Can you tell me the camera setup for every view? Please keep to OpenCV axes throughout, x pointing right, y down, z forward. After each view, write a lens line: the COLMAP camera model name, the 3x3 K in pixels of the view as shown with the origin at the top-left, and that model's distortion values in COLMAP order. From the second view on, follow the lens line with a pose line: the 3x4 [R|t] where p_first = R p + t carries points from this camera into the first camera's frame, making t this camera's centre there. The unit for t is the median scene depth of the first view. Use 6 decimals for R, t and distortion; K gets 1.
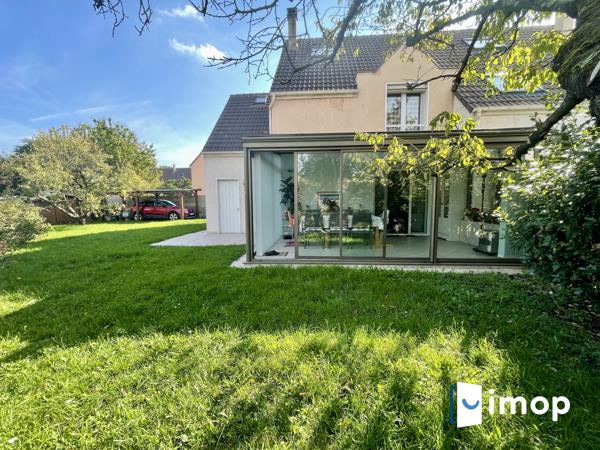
lens RADIAL K [[246.1, 0, 300.7], [0, 246.1, 225.5], [0, 0, 1]] dist [-0.001322, -0.000156]
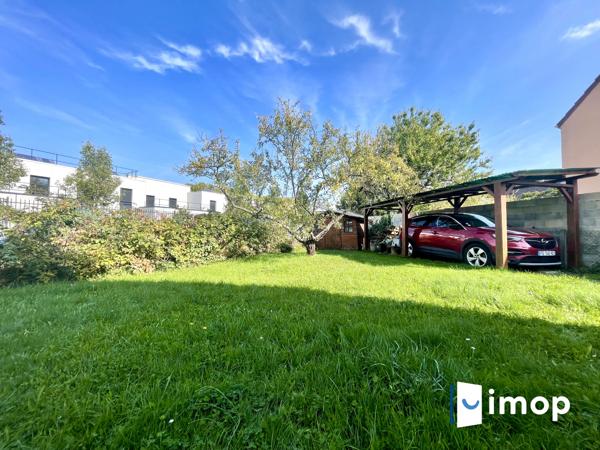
lens RADIAL K [[246.1, 0, 300.6], [0, 246.1, 227.3], [0, 0, 1]] dist [-0.001322, -0.000156]
pose [[0.325219, -0.006912, -0.945614, -0.261088], [-0.086640, 0.995550, -0.037074, -0.040875], [0.941661, 0.093985, 0.323172, 0.627510]]
